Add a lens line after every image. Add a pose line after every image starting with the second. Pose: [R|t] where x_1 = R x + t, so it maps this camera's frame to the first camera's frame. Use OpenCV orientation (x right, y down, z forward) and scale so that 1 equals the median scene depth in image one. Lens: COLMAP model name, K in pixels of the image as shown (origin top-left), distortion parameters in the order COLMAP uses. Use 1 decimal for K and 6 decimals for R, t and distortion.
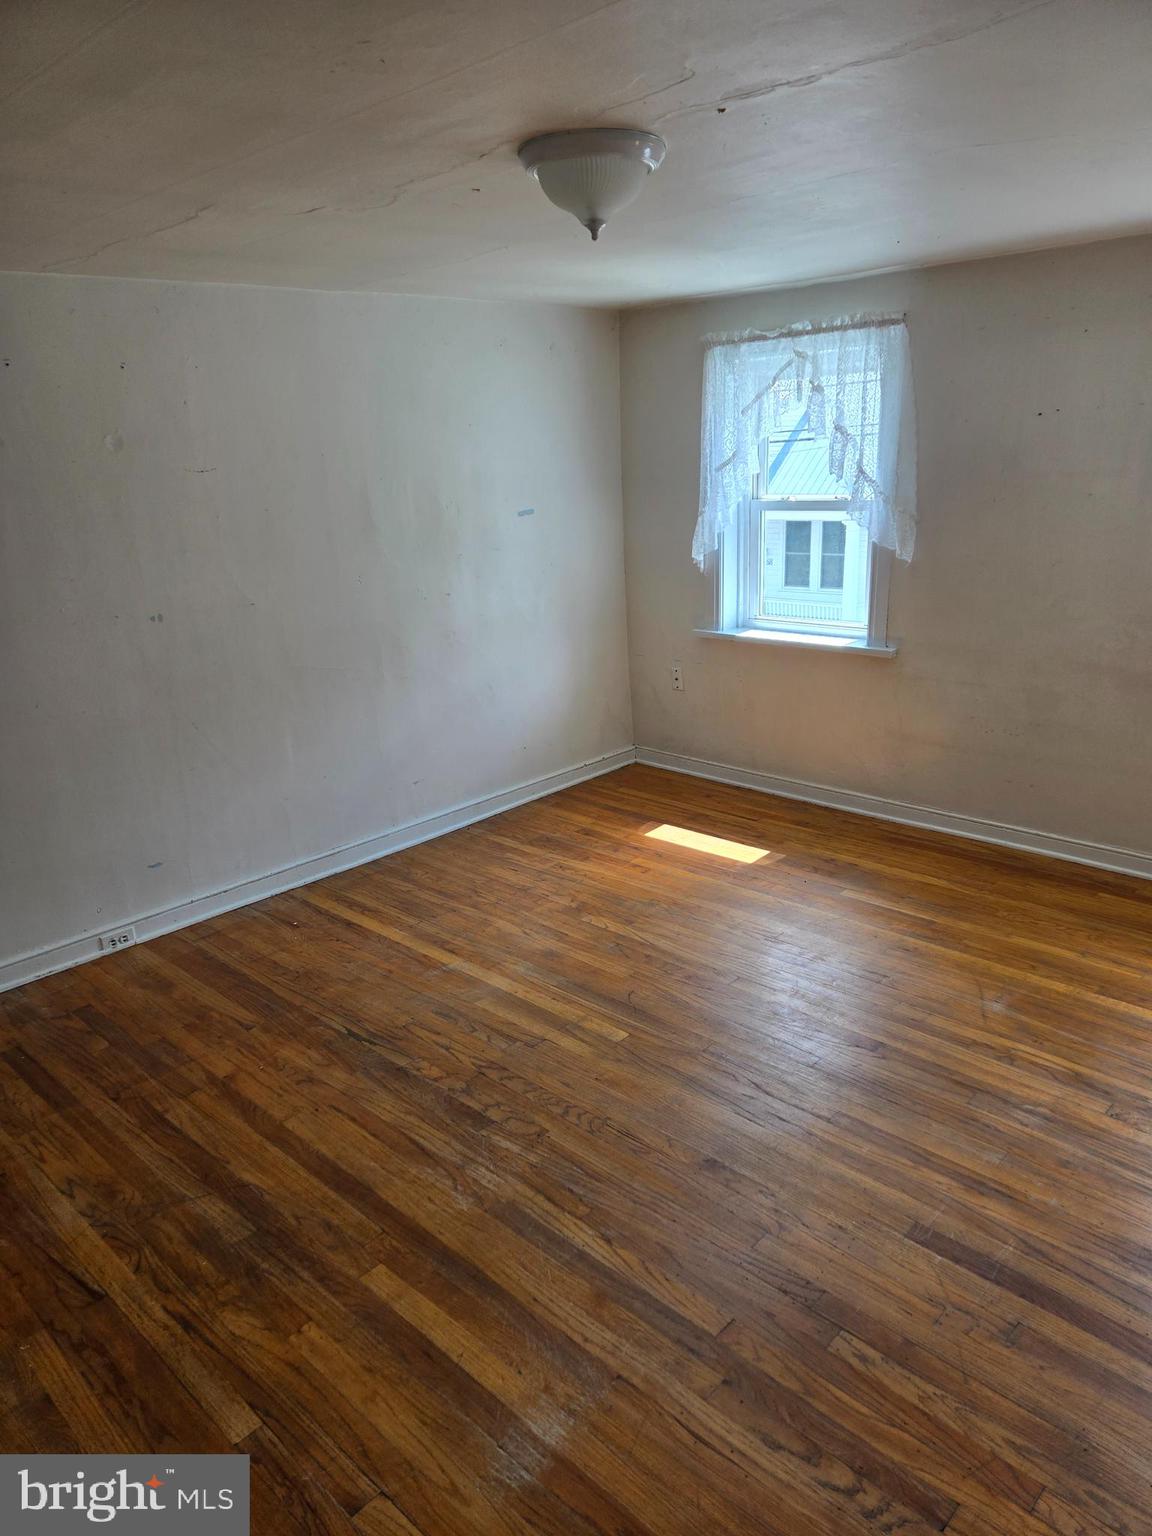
lens RADIAL K [[1020.7, 0, 575.9], [0, 1020.7, 767.7], [0, 0, 1]] dist [0.046400, -0.033532]
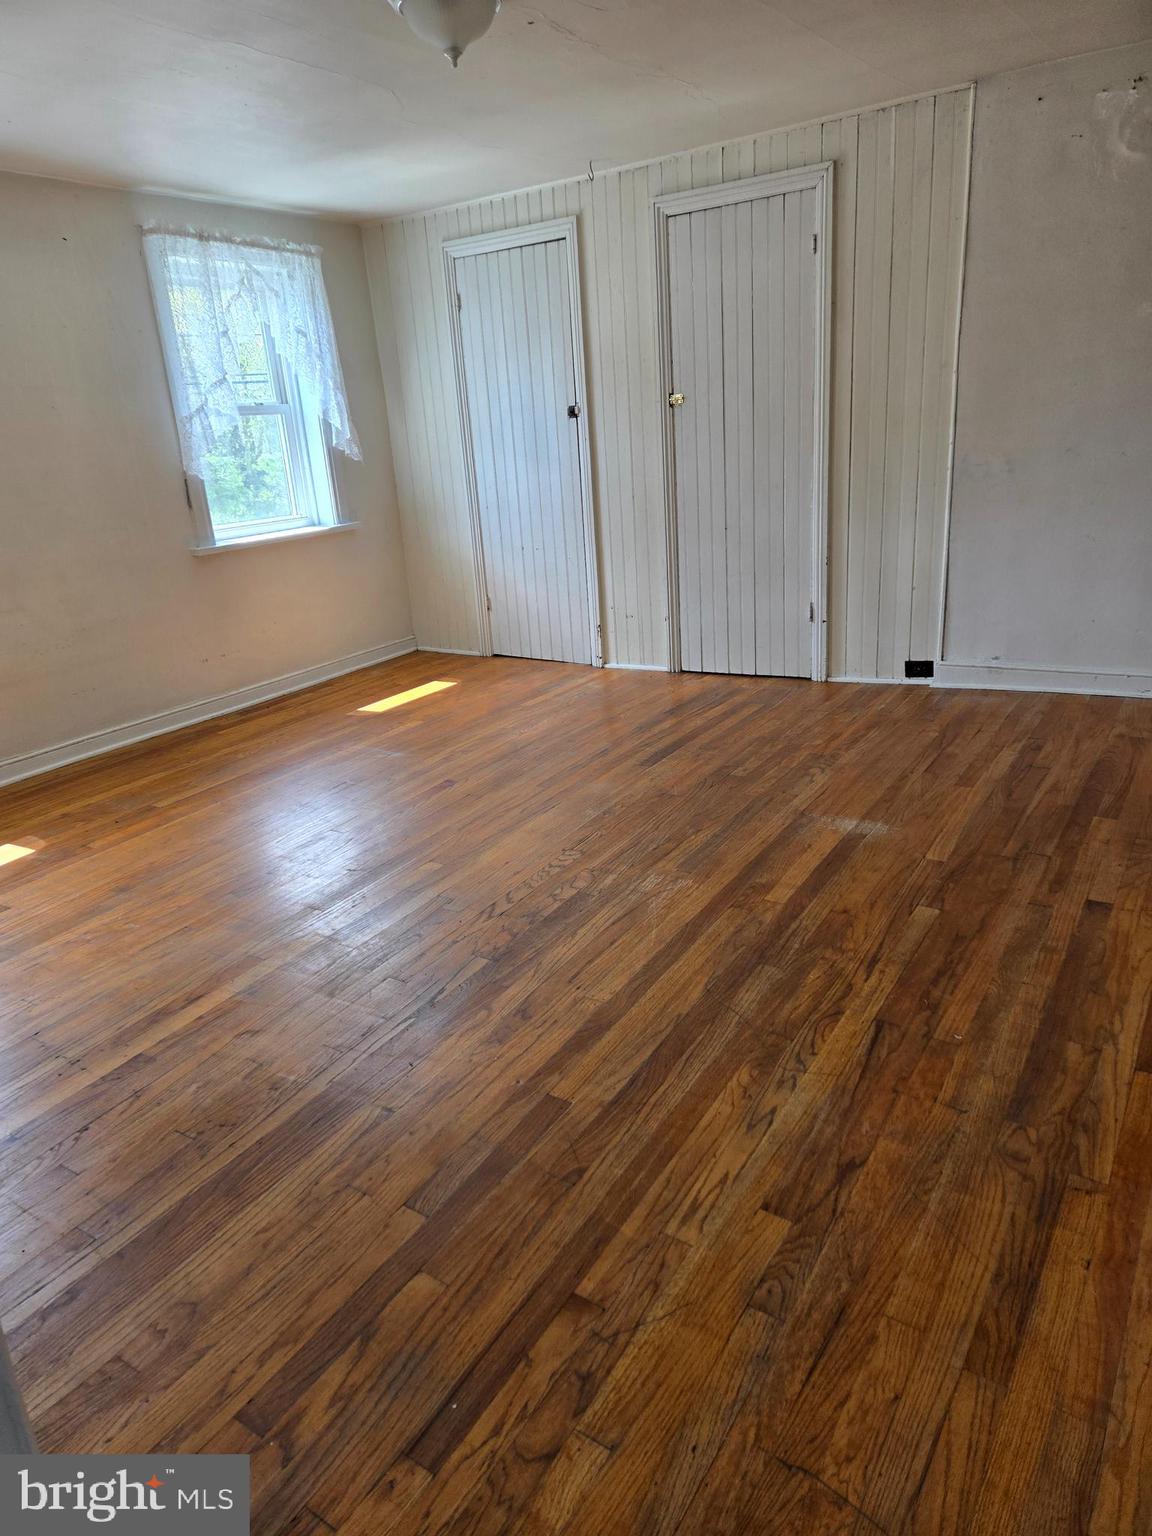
lens RADIAL K [[1020.7, 0, 570.6], [0, 1020.7, 767.4], [0, 0, 1]] dist [0.046400, -0.033532]
pose [[-0.173249, -0.278625, 0.944644, -1.226113], [0.364007, 0.873119, 0.324288, -0.142584], [-0.915141, 0.400040, -0.049845, 1.161813]]
